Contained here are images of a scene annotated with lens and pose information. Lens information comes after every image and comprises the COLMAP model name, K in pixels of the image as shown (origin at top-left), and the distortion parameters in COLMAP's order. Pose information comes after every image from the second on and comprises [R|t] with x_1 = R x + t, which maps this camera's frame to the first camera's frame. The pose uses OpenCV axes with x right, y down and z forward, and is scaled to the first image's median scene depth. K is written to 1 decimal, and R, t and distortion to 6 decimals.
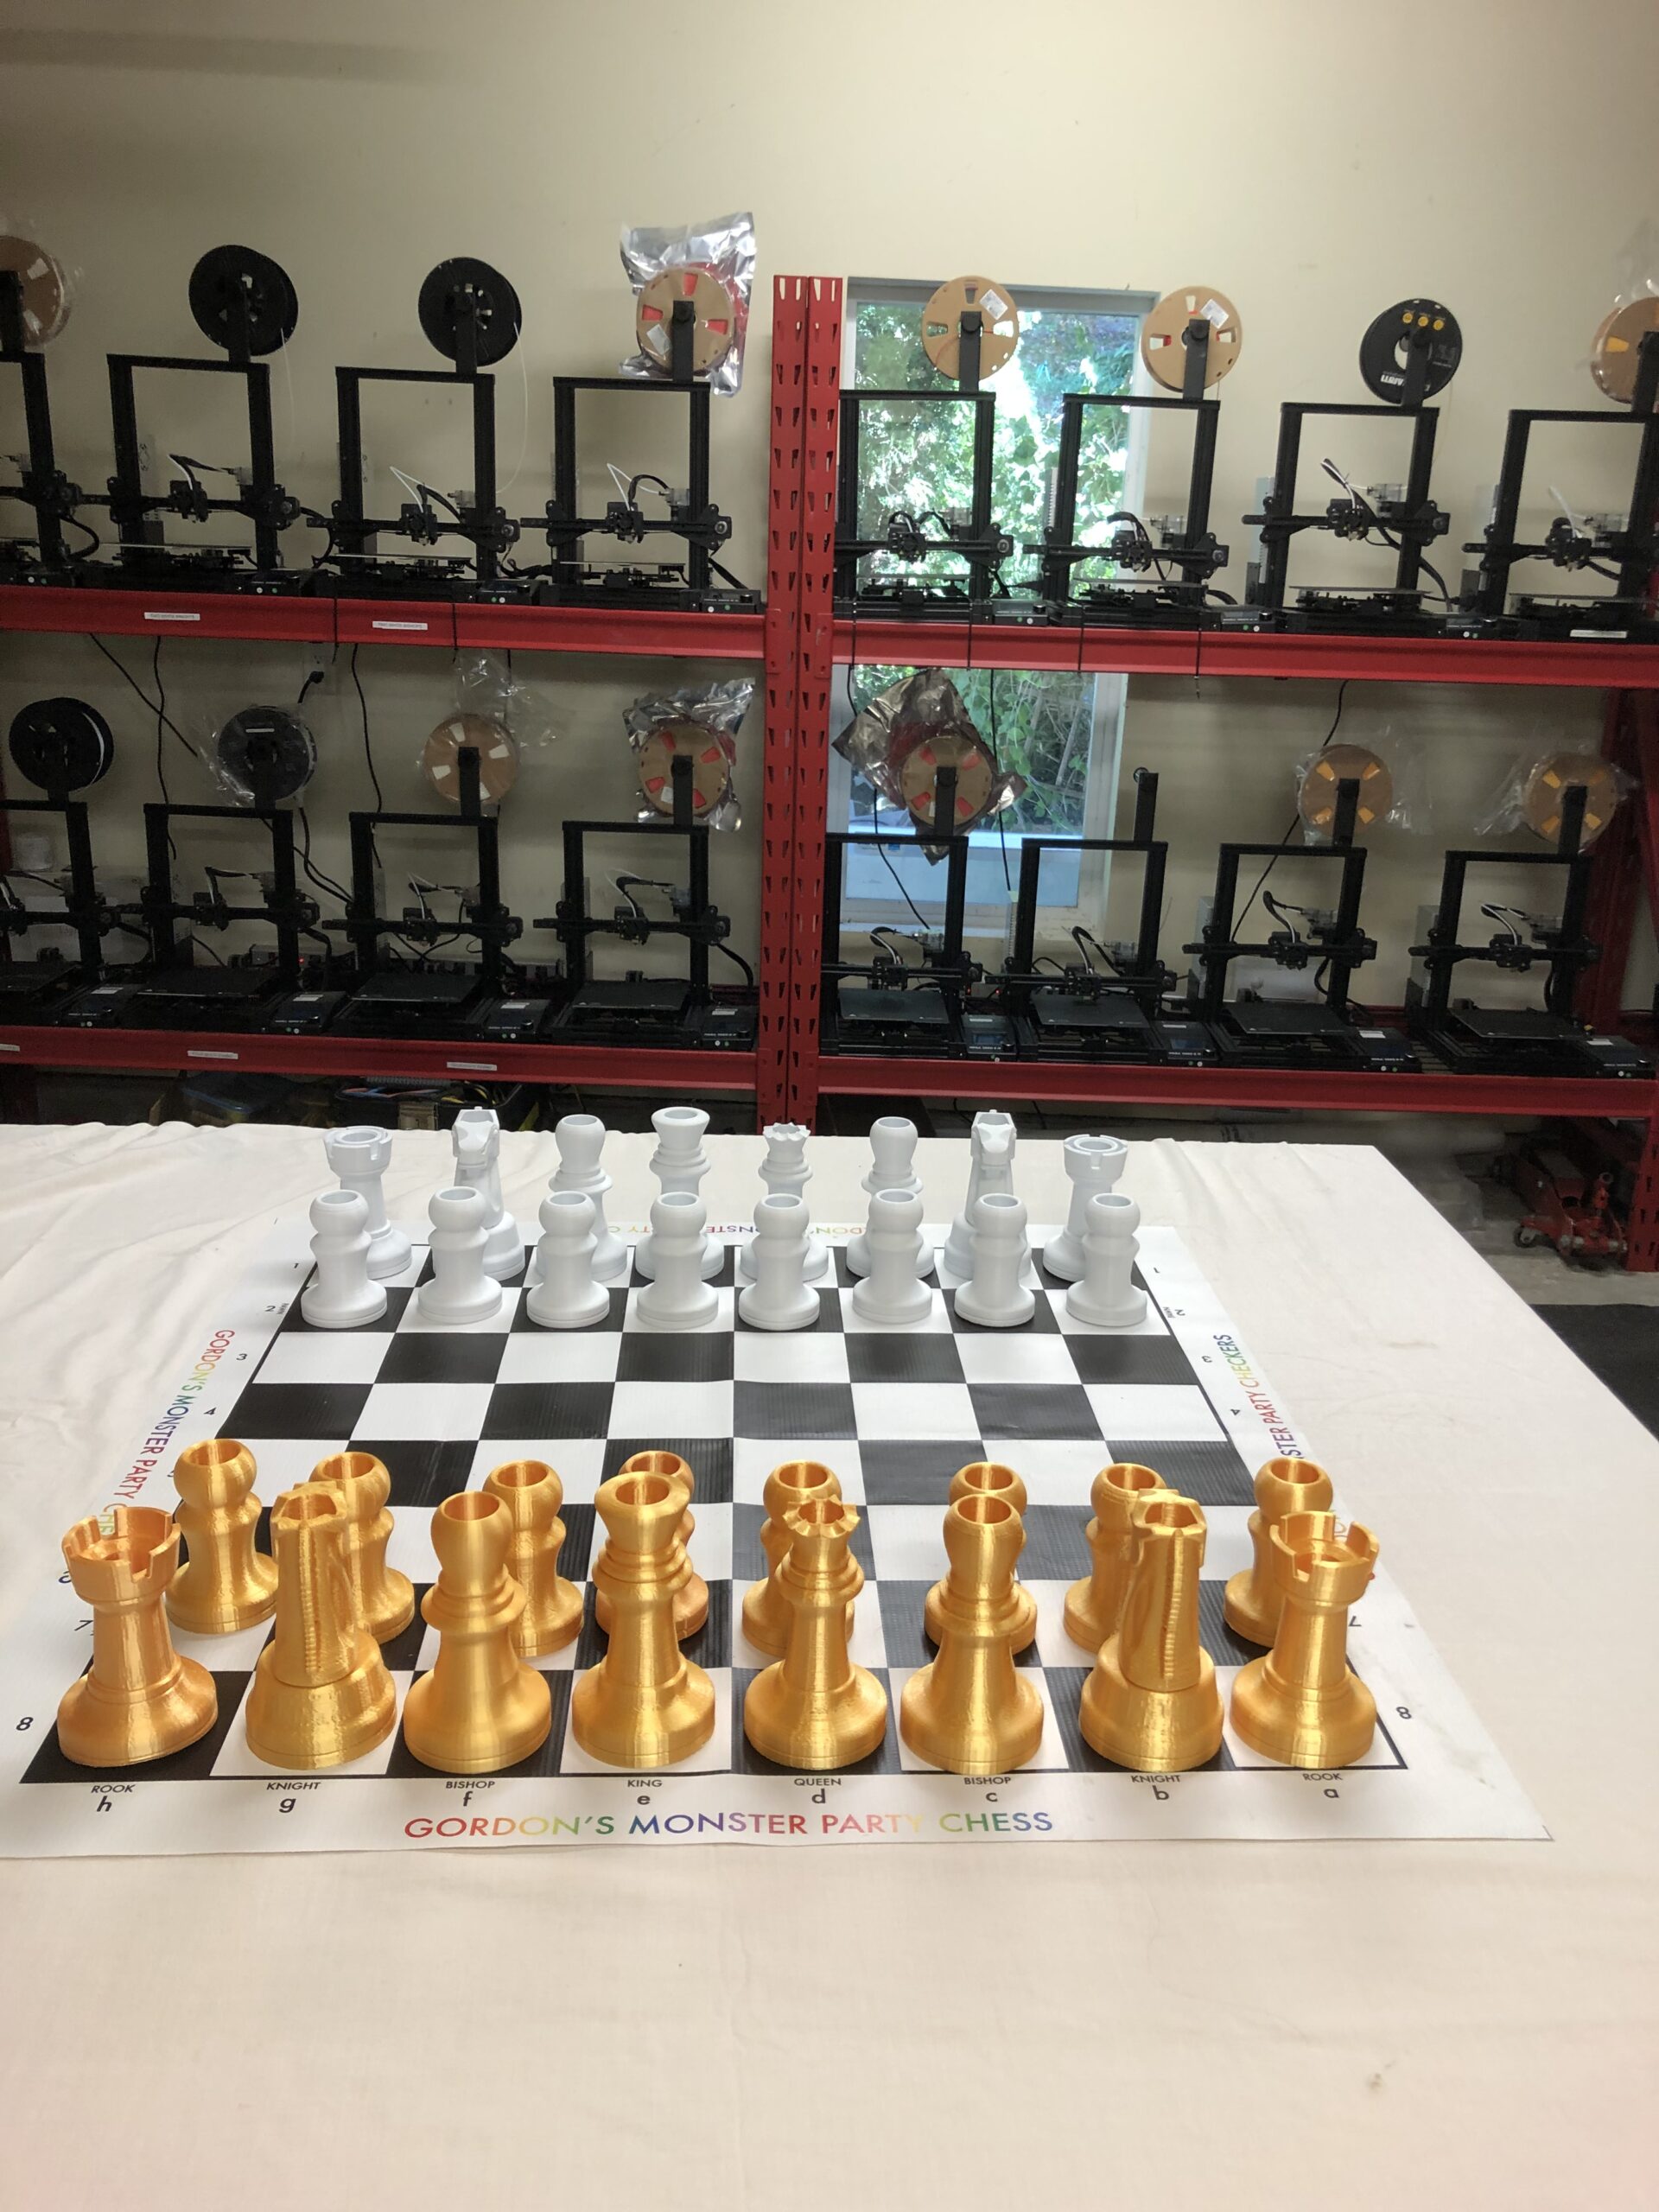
lens RADIAL K [[1826.6, 0, 834.2], [0, 1826.6, 1111.2], [0, 0, 1]] dist [0.056137, -0.146099]
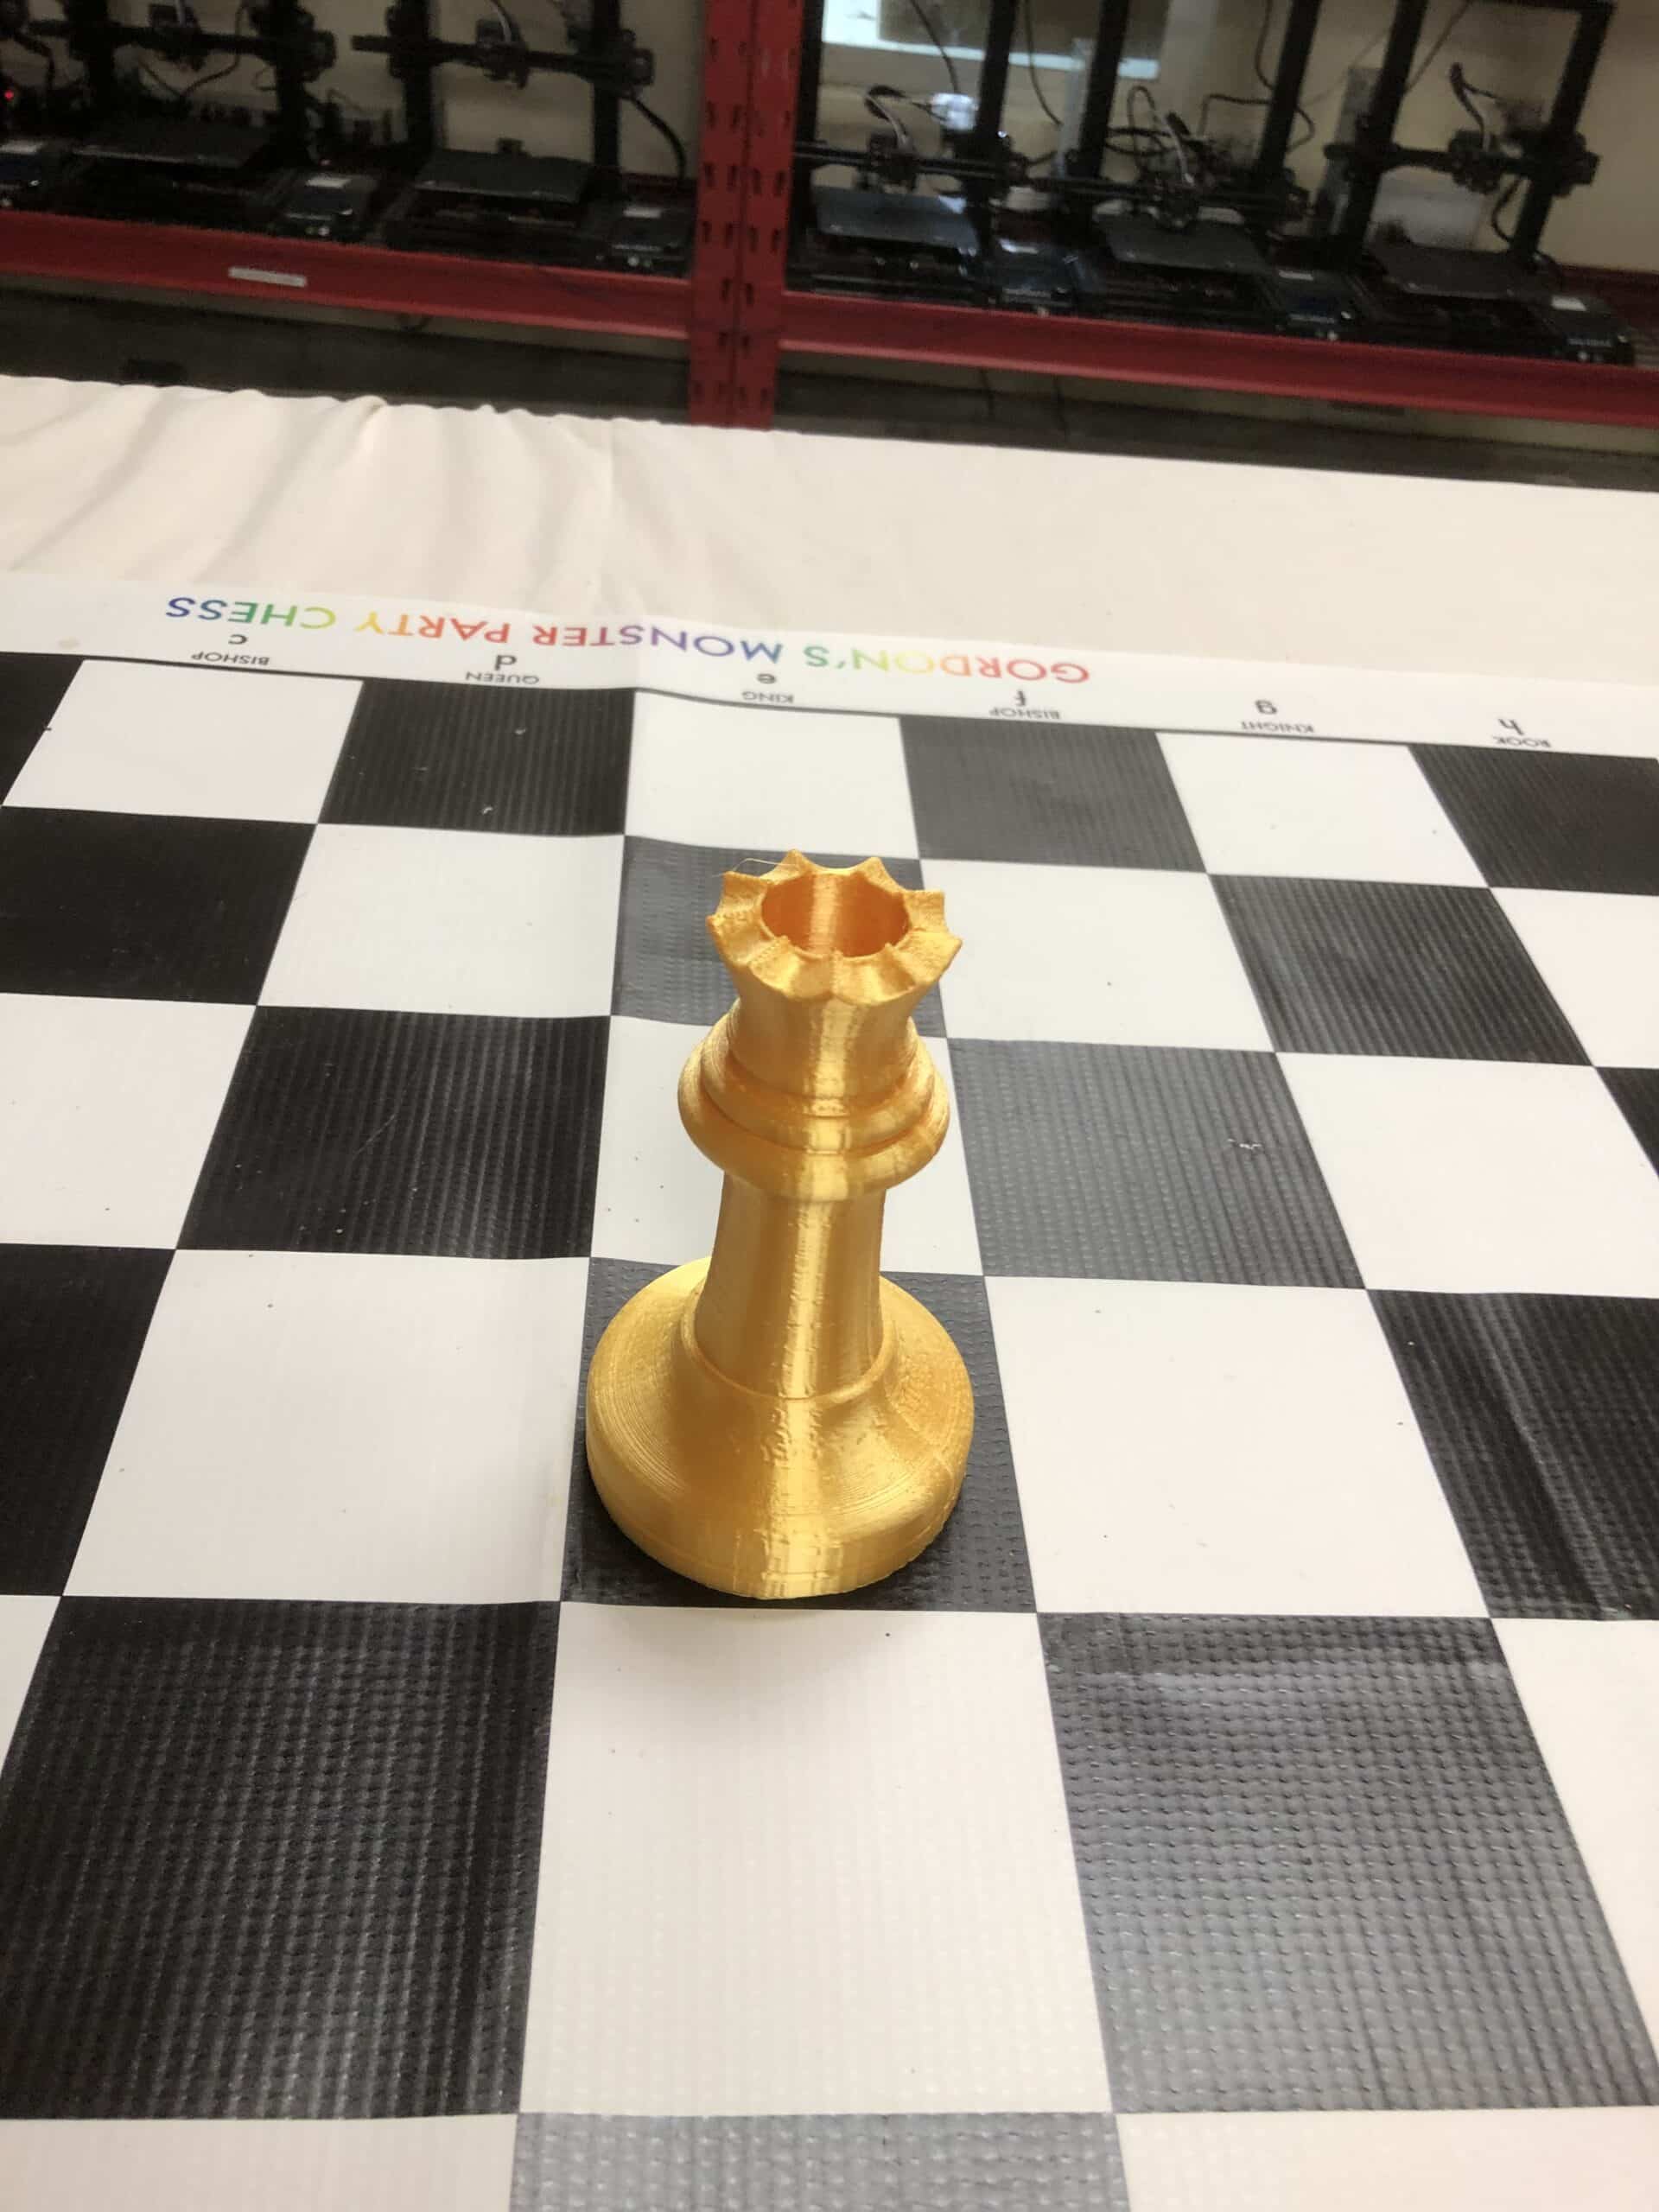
lens RADIAL K [[1832.1, 0, 822.4], [0, 1832.1, 1116.2], [0, 0, 1]] dist [0.011798, -0.005589]
pose [[0.998056, 0.035245, 0.051400, -0.017932], [-0.051840, 0.927289, 0.370740, 0.000549], [-0.034596, -0.372684, 0.927313, 0.250975]]
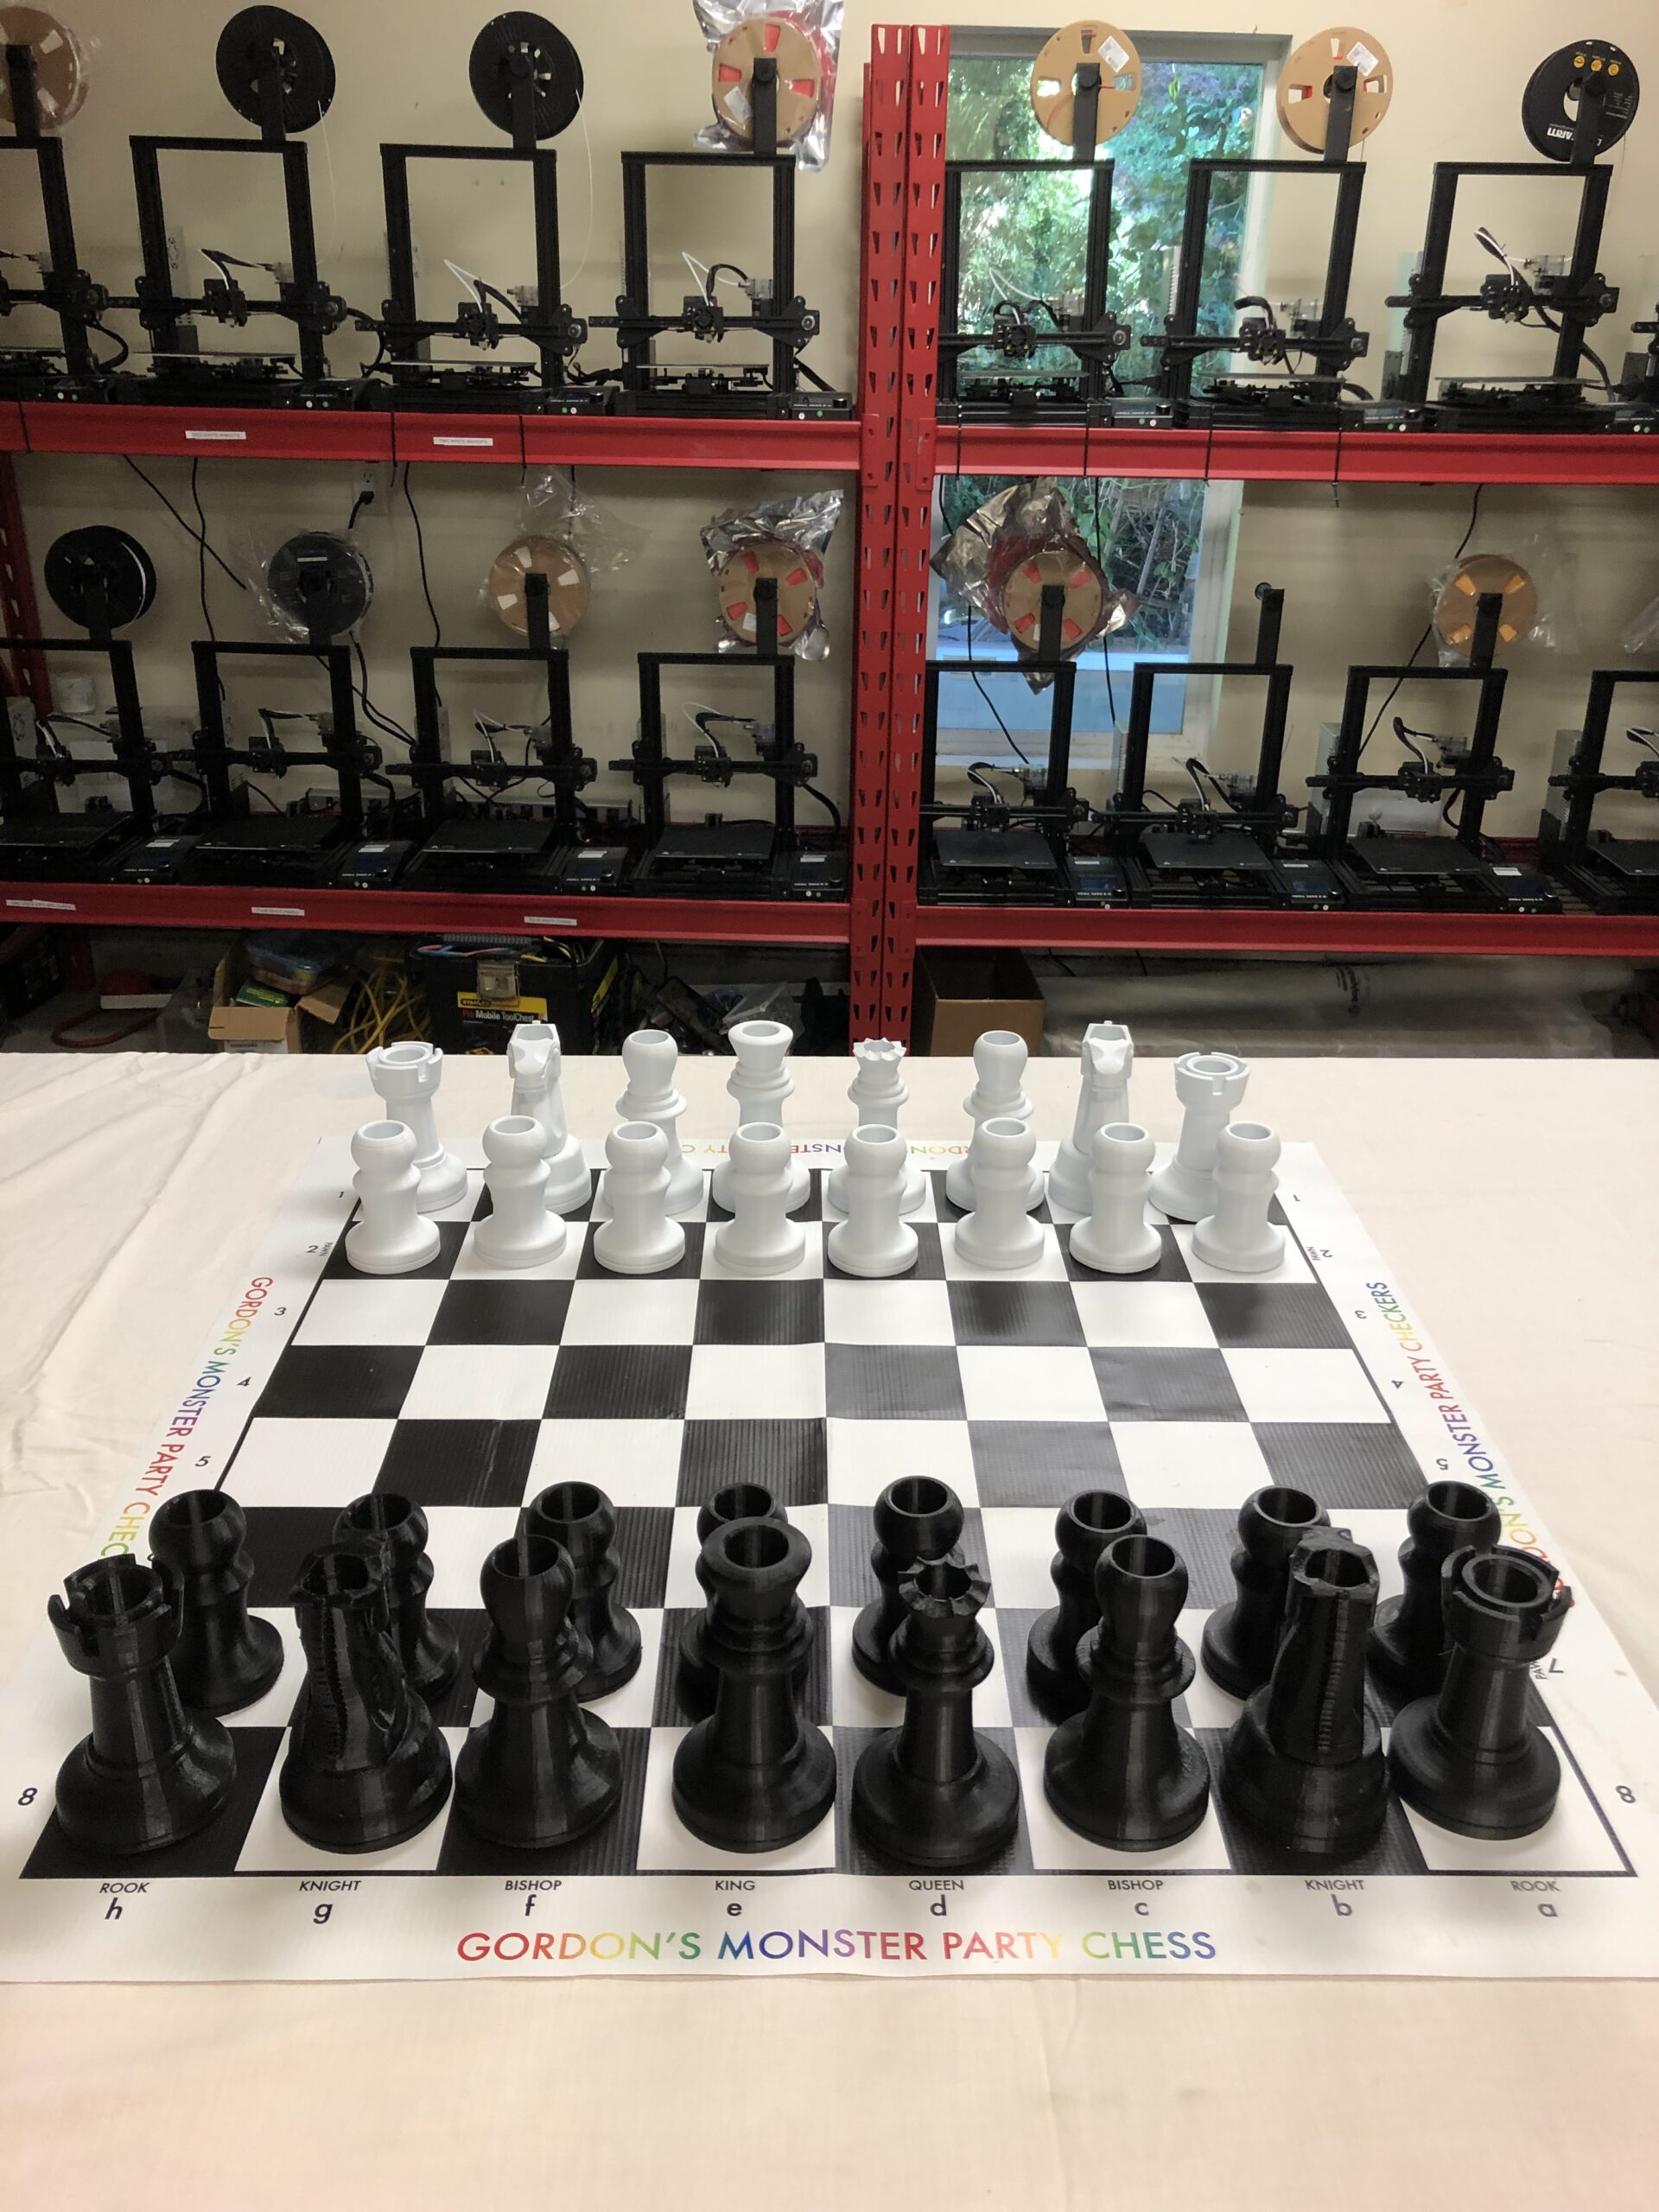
lens RADIAL K [[1851.0, 0, 839.7], [0, 1851.0, 1118.9], [0, 0, 1]] dist [-0.020835, 0.078743]
pose [[0.999720, -0.010204, -0.021359, -0.028858], [0.012363, 0.994555, 0.103476, -0.019310], [0.020187, -0.103711, 0.994403, 0.046130]]
